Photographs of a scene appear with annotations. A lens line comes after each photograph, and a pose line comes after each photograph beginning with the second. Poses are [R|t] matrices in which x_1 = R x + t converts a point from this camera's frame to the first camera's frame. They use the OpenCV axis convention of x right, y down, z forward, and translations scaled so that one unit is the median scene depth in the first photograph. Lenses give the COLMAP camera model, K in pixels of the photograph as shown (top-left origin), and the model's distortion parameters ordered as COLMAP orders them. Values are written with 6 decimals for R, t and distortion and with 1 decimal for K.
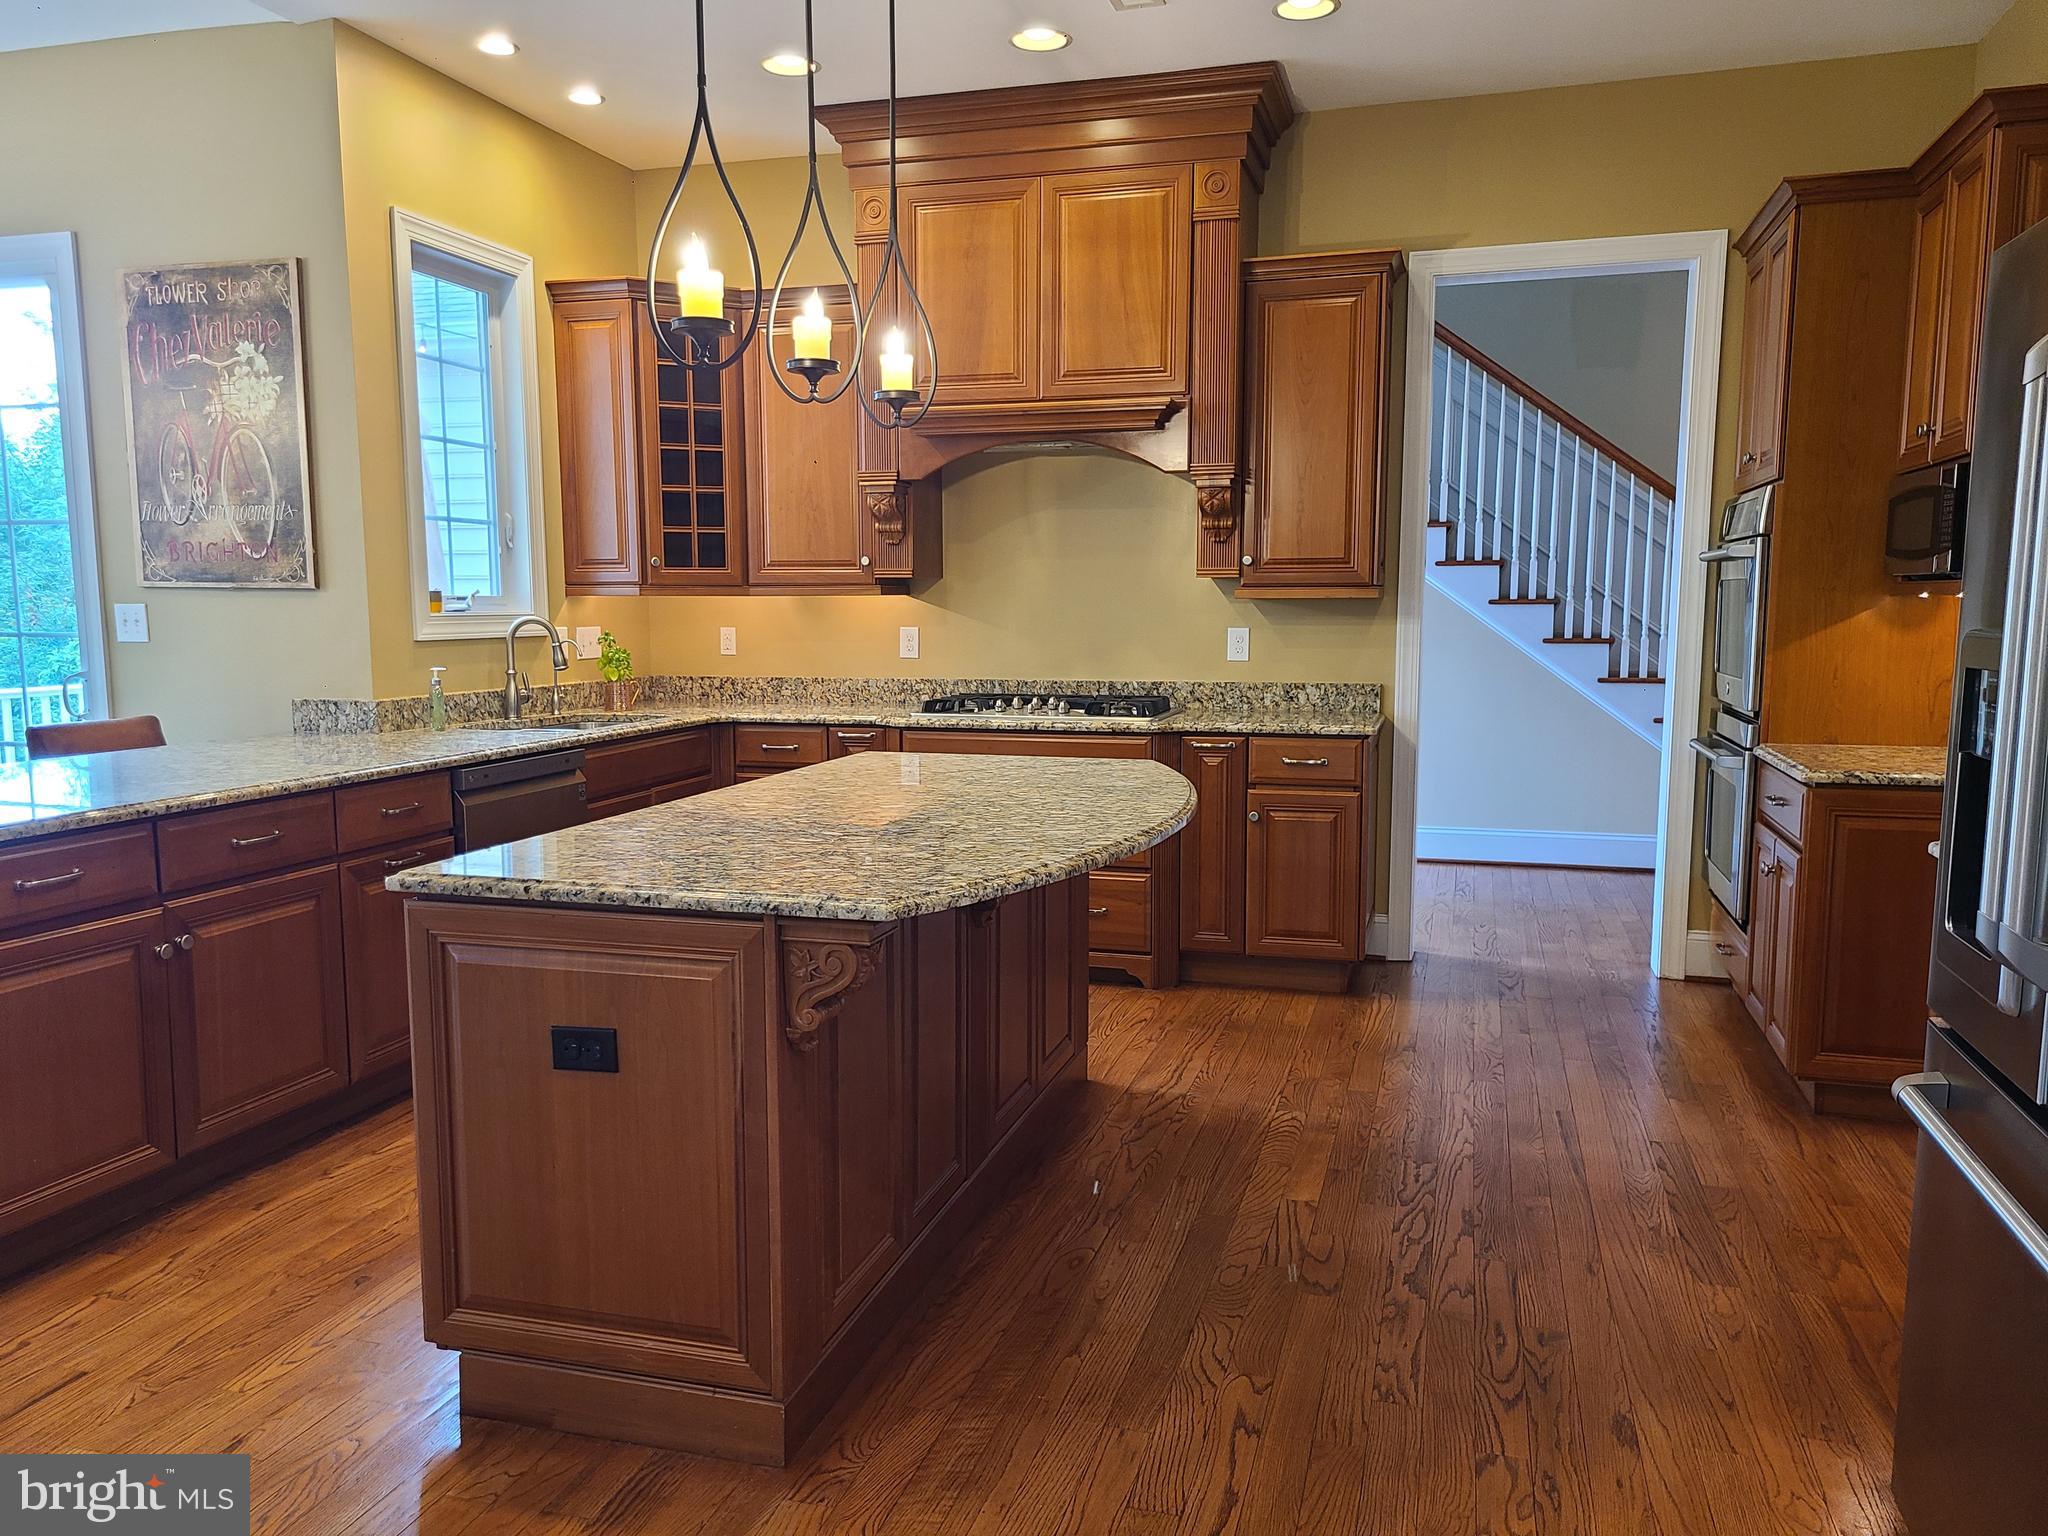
lens RADIAL K [[1522.9, 0, 1018.7], [0, 1522.9, 765.0], [0, 0, 1]] dist [0.051013, -0.031739]
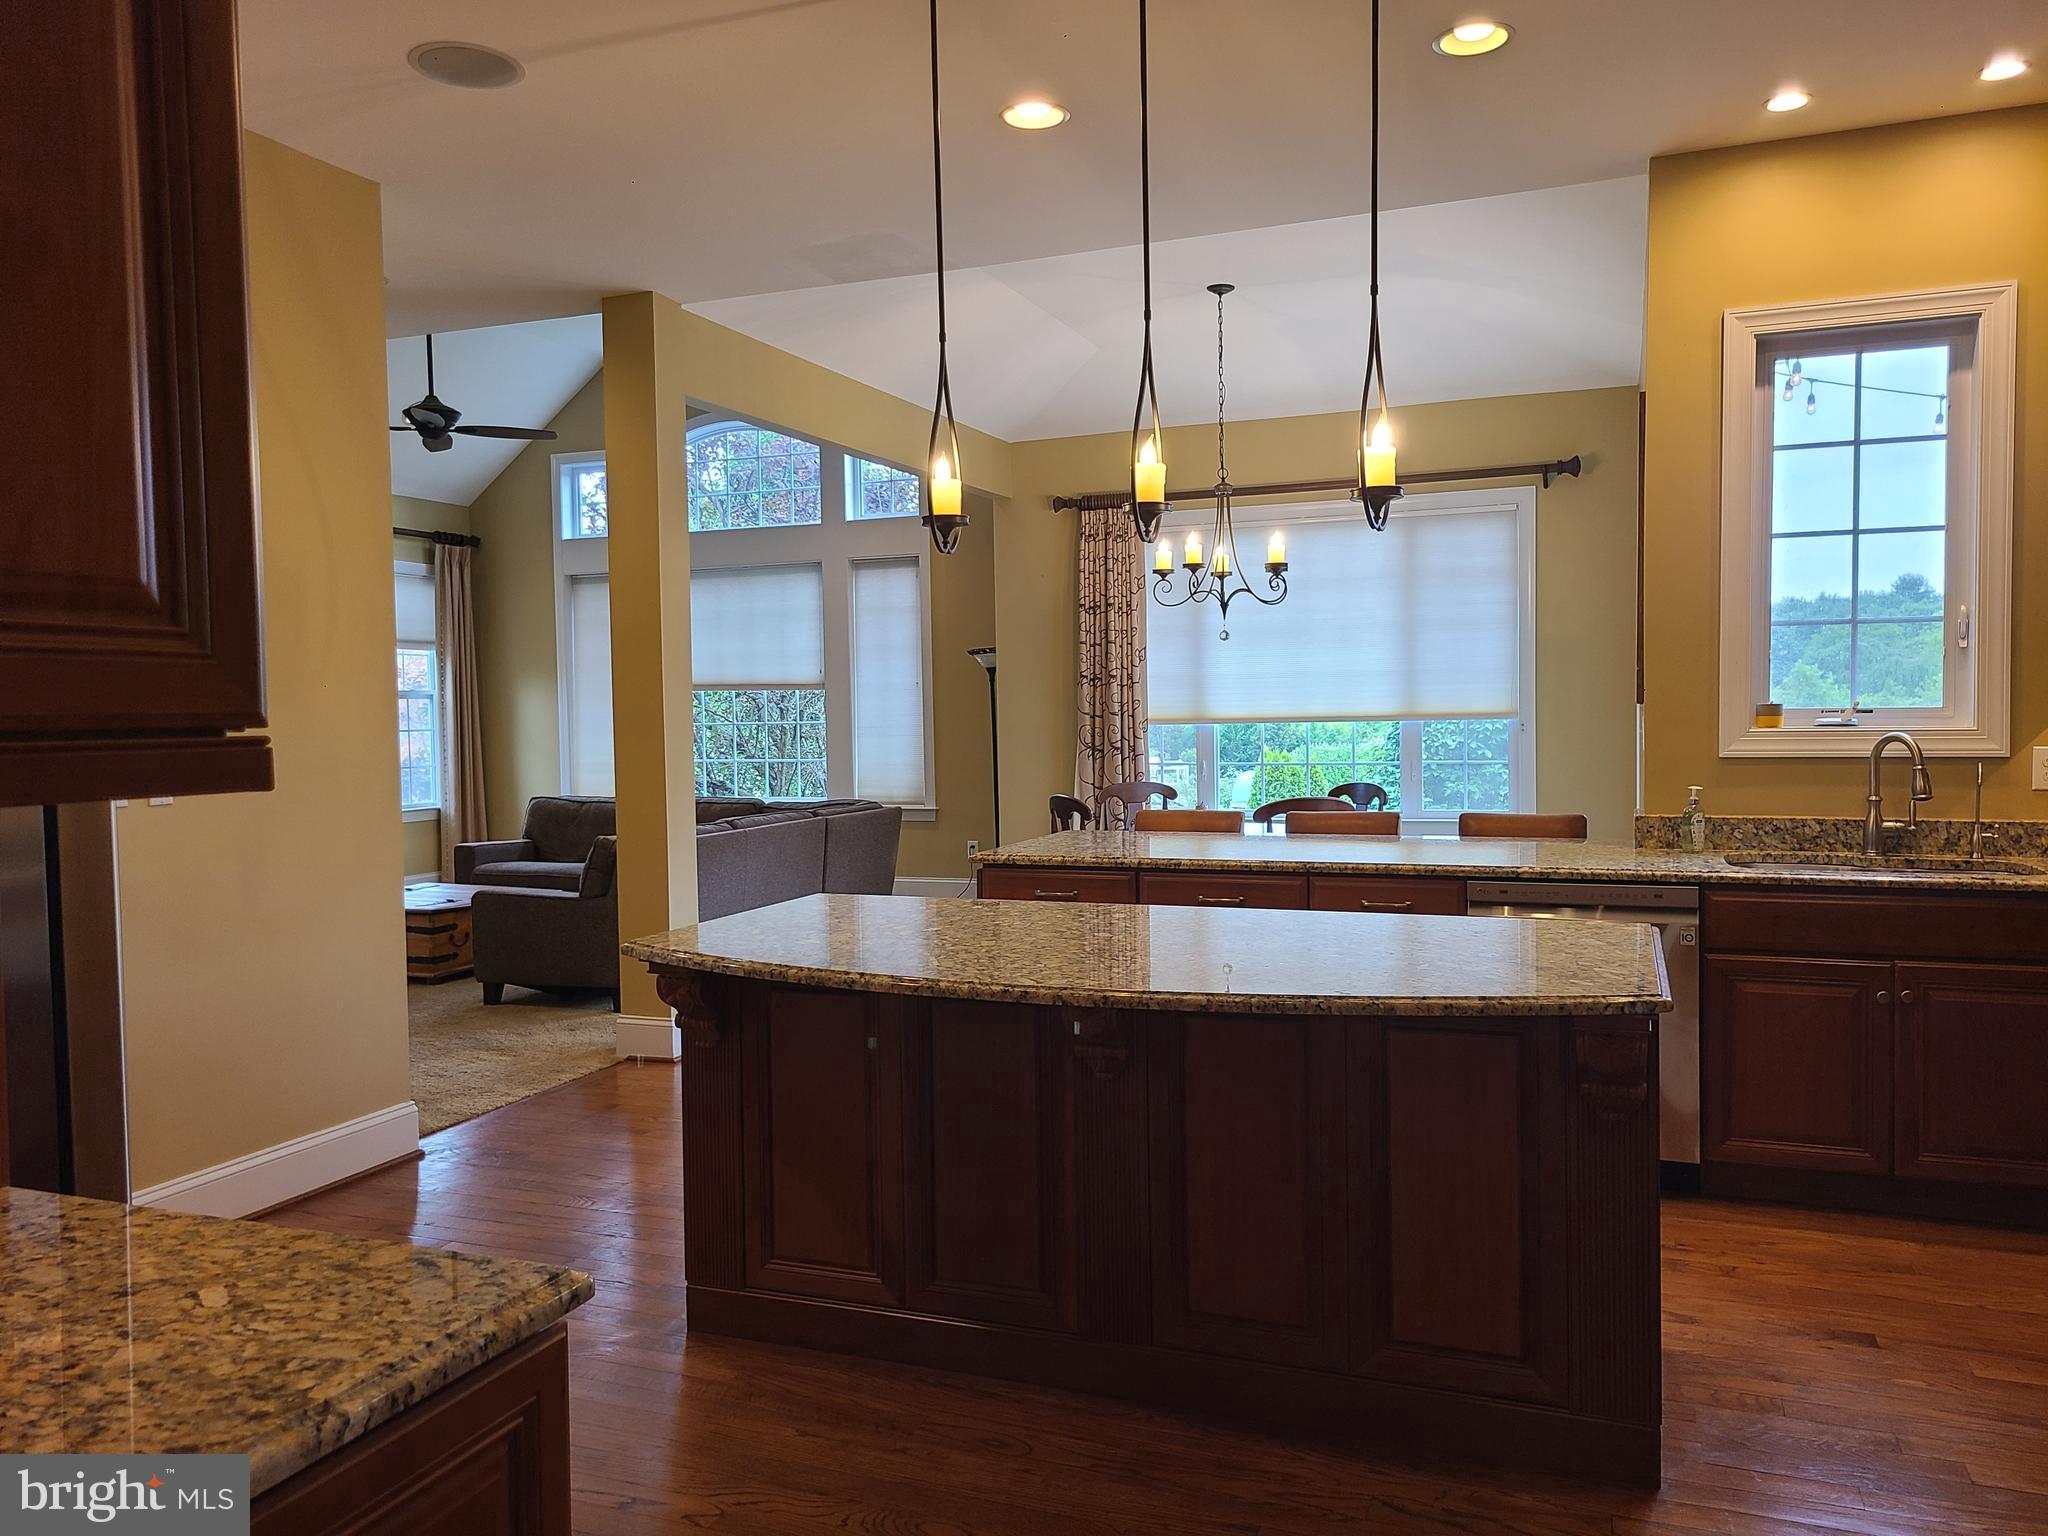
lens RADIAL K [[1522.9, 0, 1021.4], [0, 1522.9, 769.8], [0, 0, 1]] dist [0.051013, -0.031739]
pose [[-0.072662, 0.048813, -0.996161, 0.544824], [-0.097807, 0.993639, 0.055823, -0.078362], [0.992549, 0.101488, -0.067425, 0.595918]]
